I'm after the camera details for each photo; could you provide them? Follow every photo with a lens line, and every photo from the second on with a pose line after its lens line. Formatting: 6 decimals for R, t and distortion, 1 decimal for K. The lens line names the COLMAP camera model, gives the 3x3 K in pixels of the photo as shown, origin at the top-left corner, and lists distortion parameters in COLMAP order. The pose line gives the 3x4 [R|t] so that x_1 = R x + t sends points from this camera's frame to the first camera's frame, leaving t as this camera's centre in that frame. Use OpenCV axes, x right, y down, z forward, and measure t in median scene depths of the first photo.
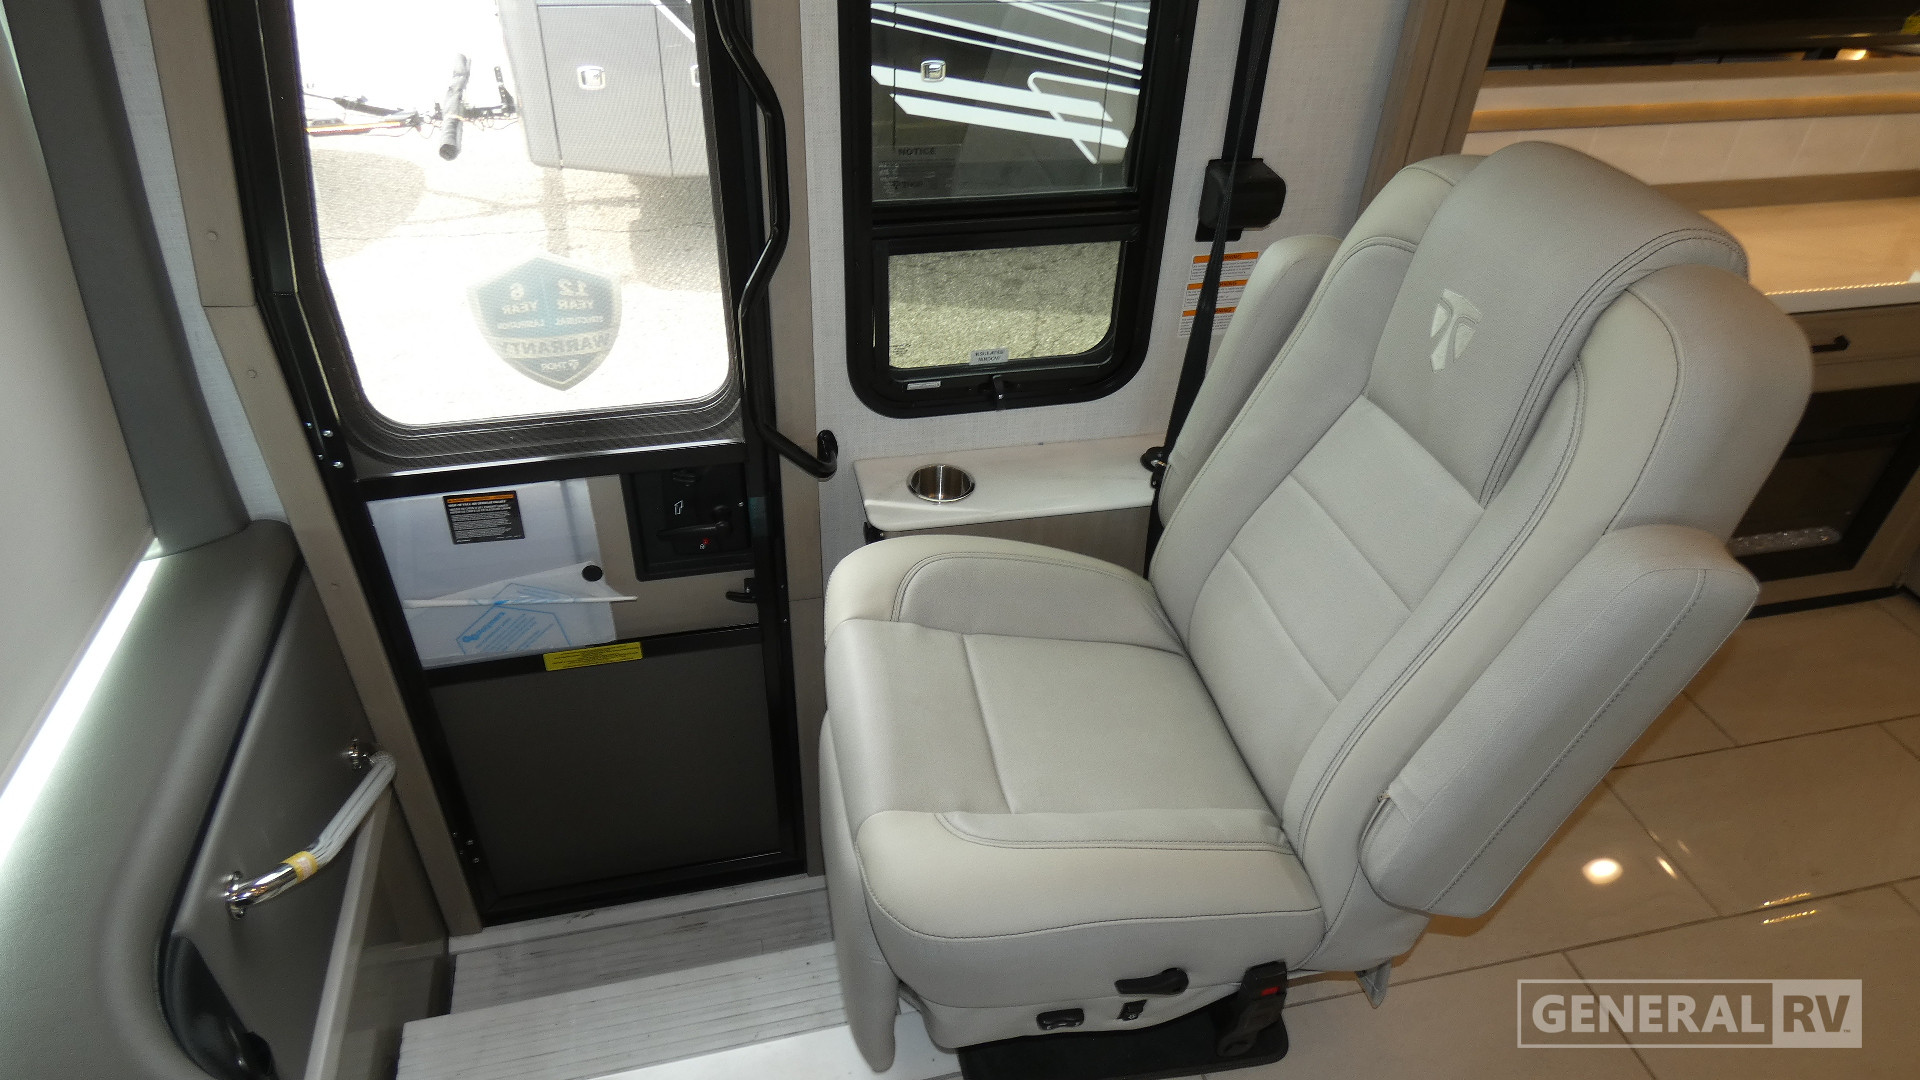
lens RADIAL K [[1153.3, 0, 960.0], [0, 1153.3, 540.0], [0, 0, 1]] dist [-0.001149, -0.003227]
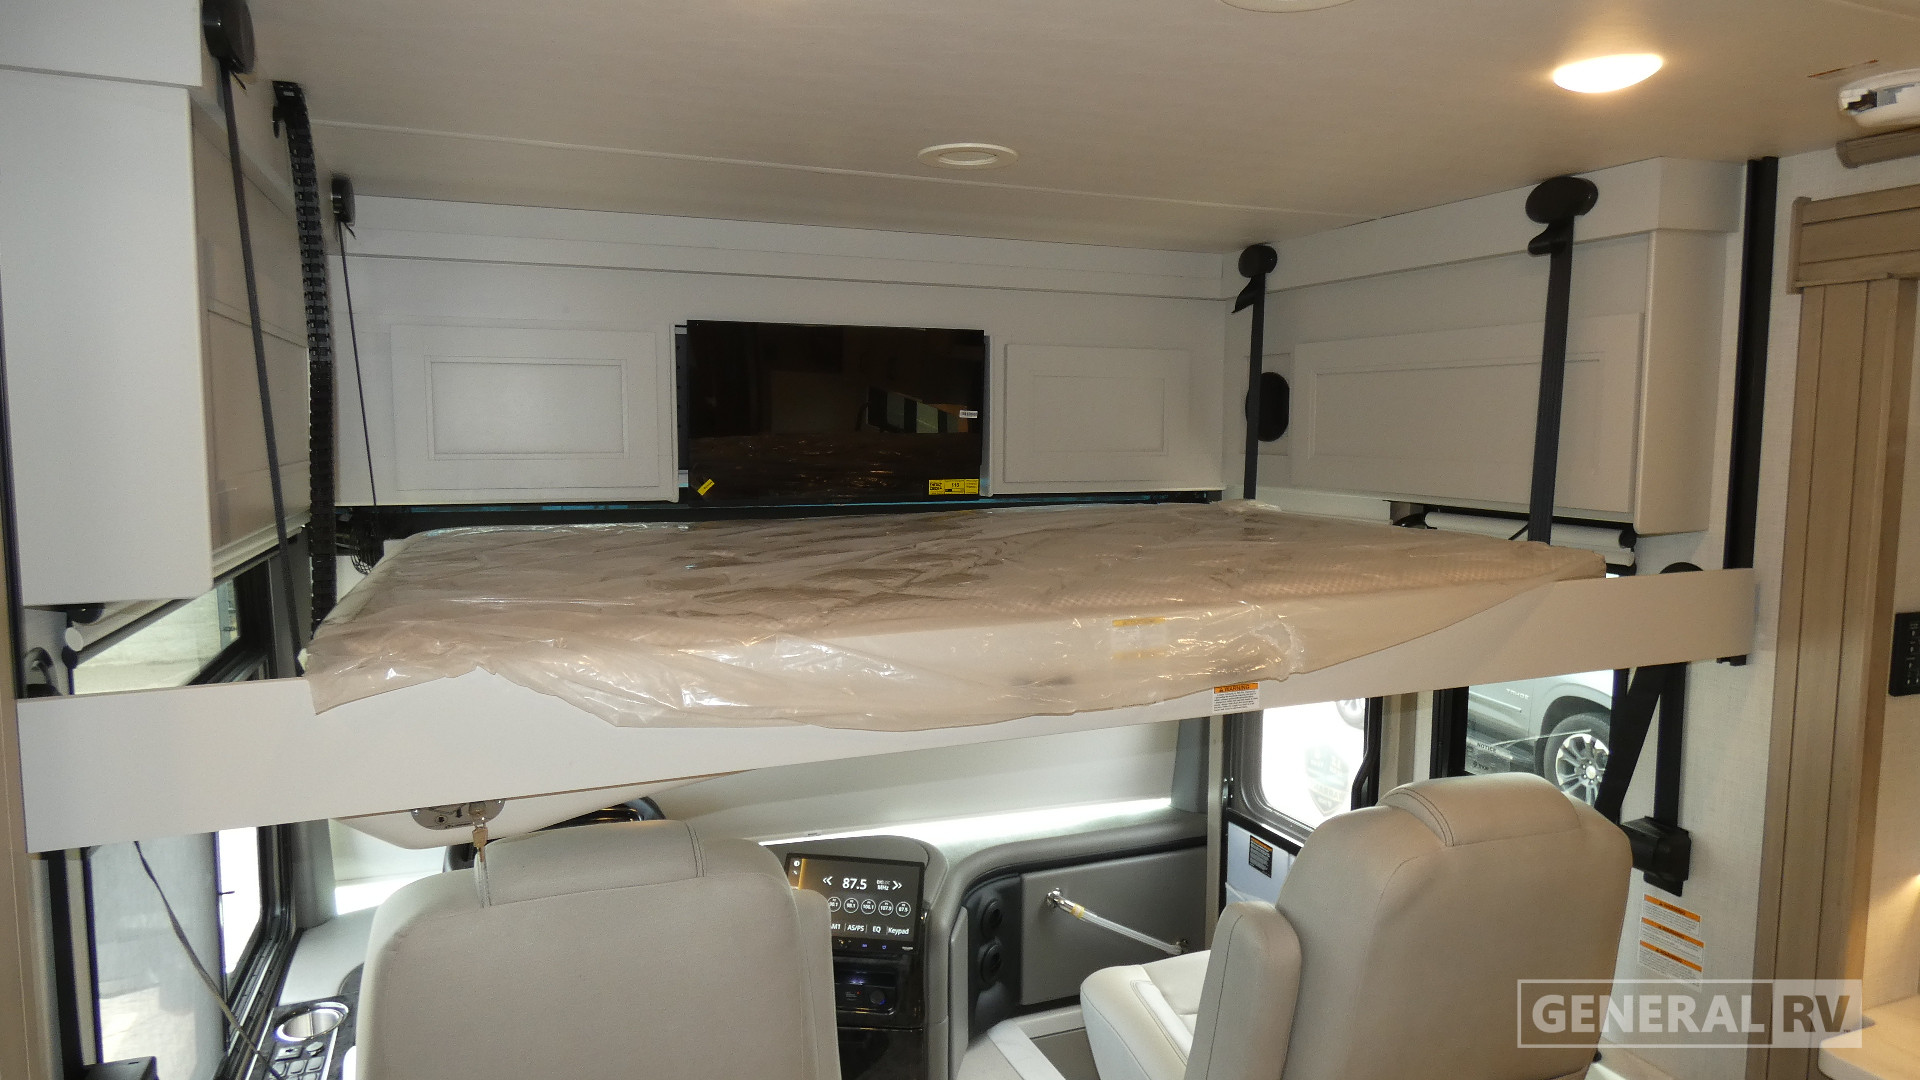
lens RADIAL K [[1153.3, 0, 960.0], [0, 1153.3, 540.0], [0, 0, 1]] dist [-0.001149, -0.003227]
pose [[0.153792, 0.067201, -0.985815, 1.343935], [-0.601255, 0.798085, -0.039395, -0.062140], [0.784117, 0.598785, 0.163144, -0.002667]]
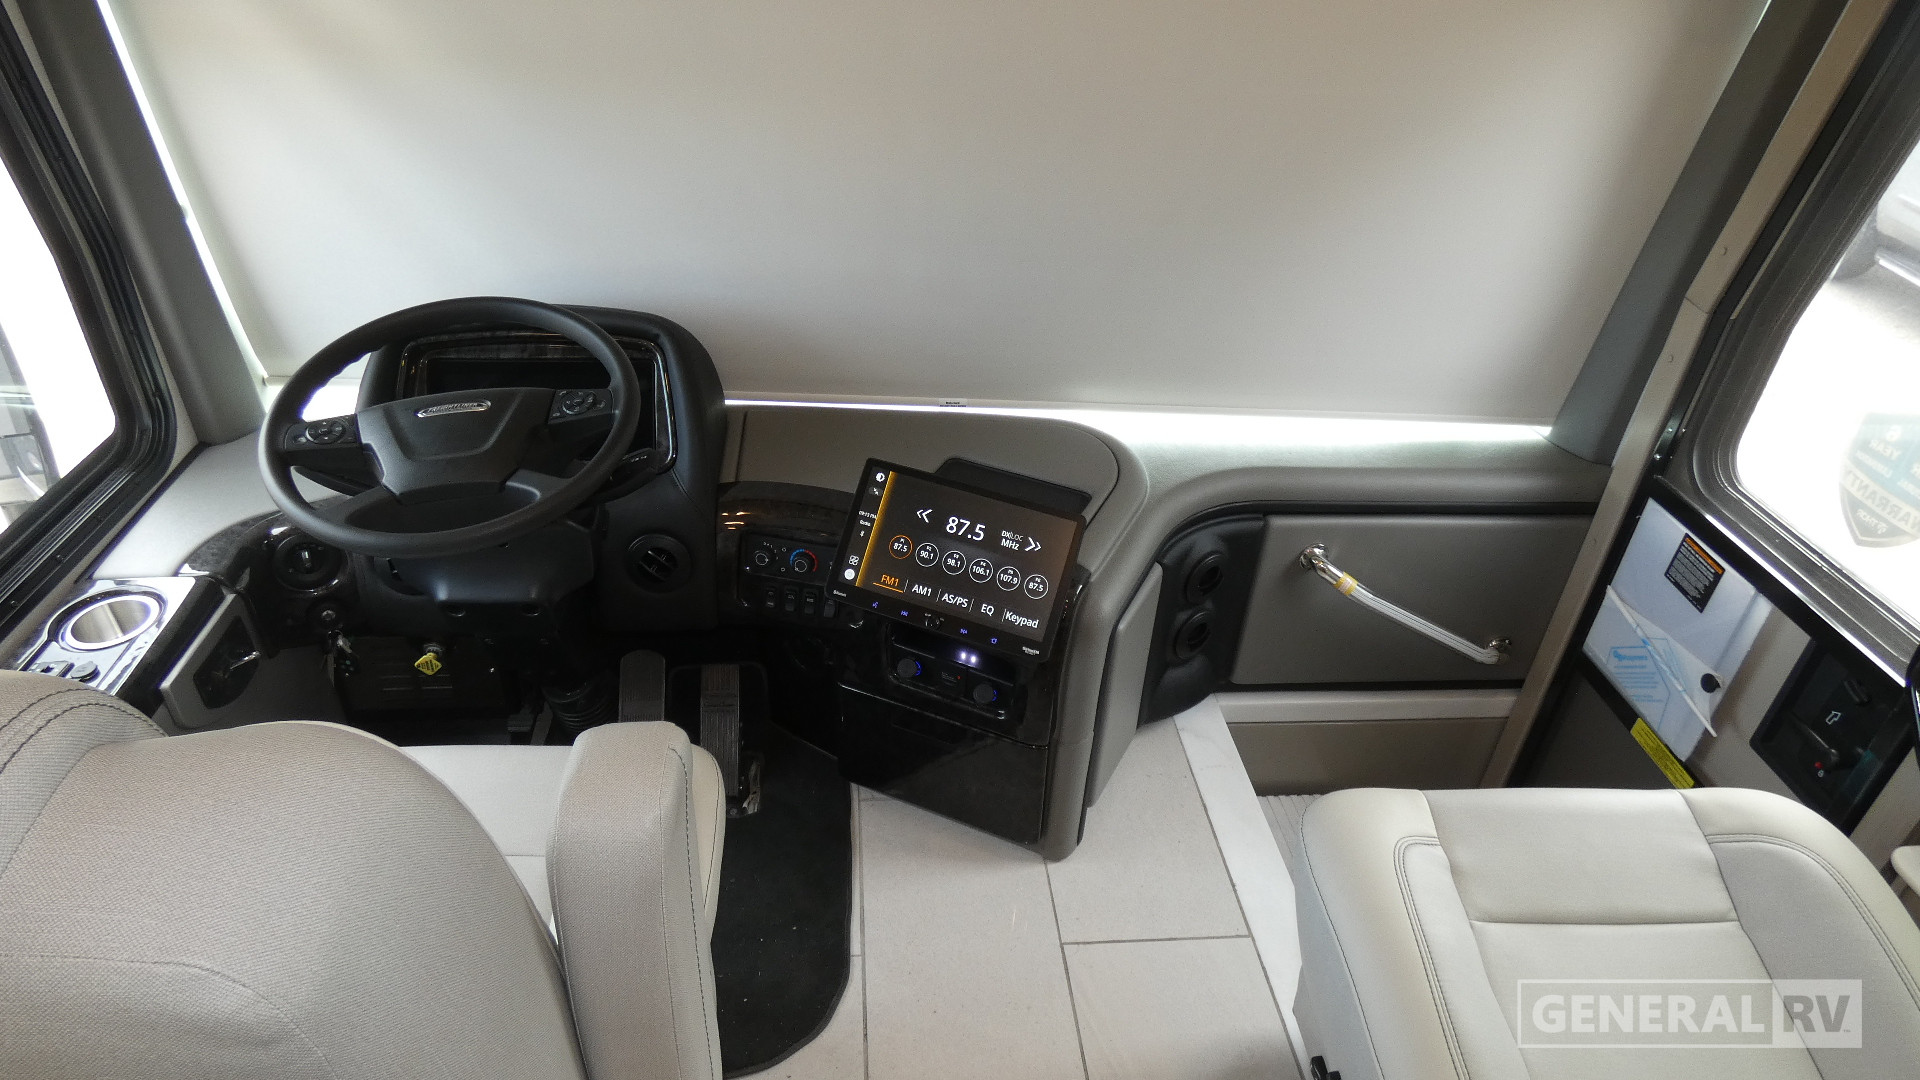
lens RADIAL K [[1151.3, 0, 954.8], [0, 1151.3, 540.0], [0, 0, 1]] dist [-0.004919, -0.000594]
pose [[-0.141784, 0.514351, -0.845778, 0.589001], [-0.645848, 0.599441, 0.472812, -0.100241], [0.750185, 0.613282, 0.247201, 0.192250]]
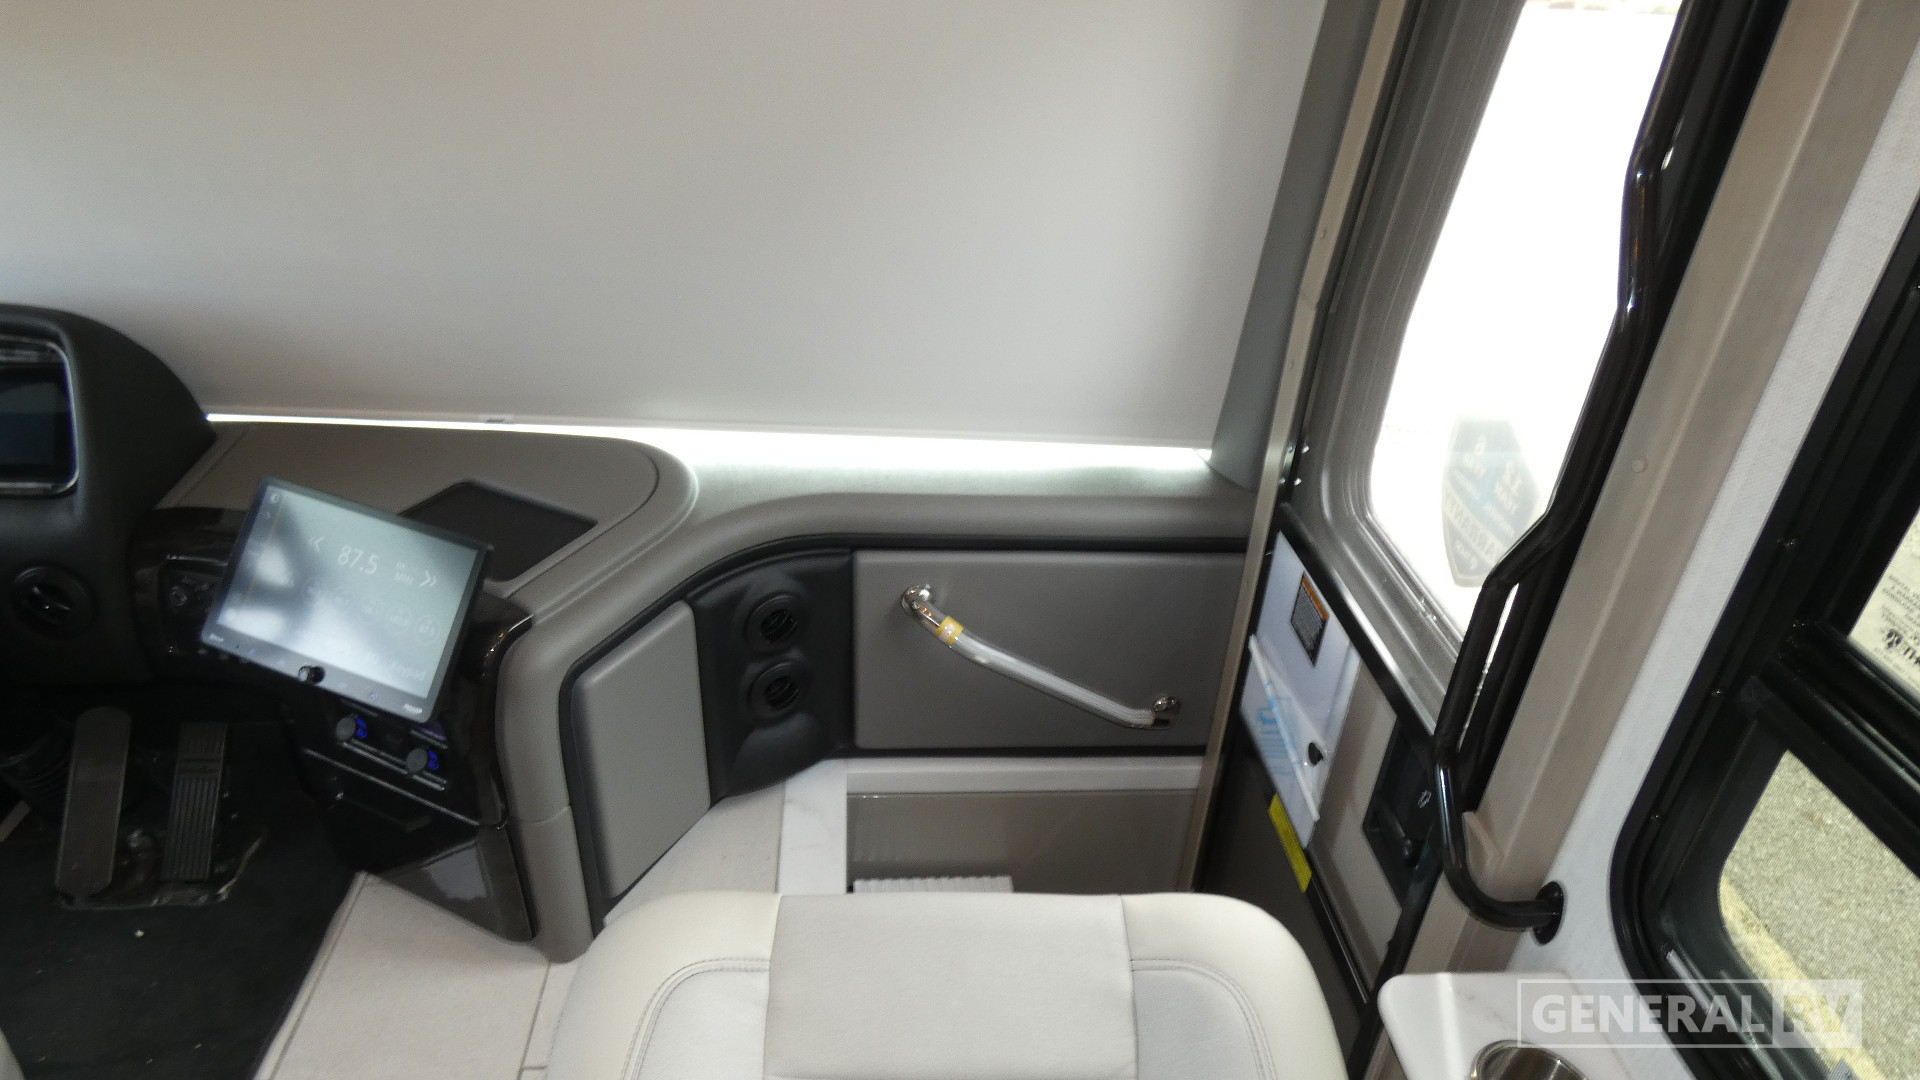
lens RADIAL K [[1153.3, 0, 960.0], [0, 1153.3, 540.0], [0, 0, 1]] dist [-0.001149, -0.003227]
pose [[-0.157129, 0.474627, -0.866048, 0.383434], [-0.641336, 0.617825, 0.454950, -0.294184], [0.750998, 0.626914, 0.207317, 0.572708]]
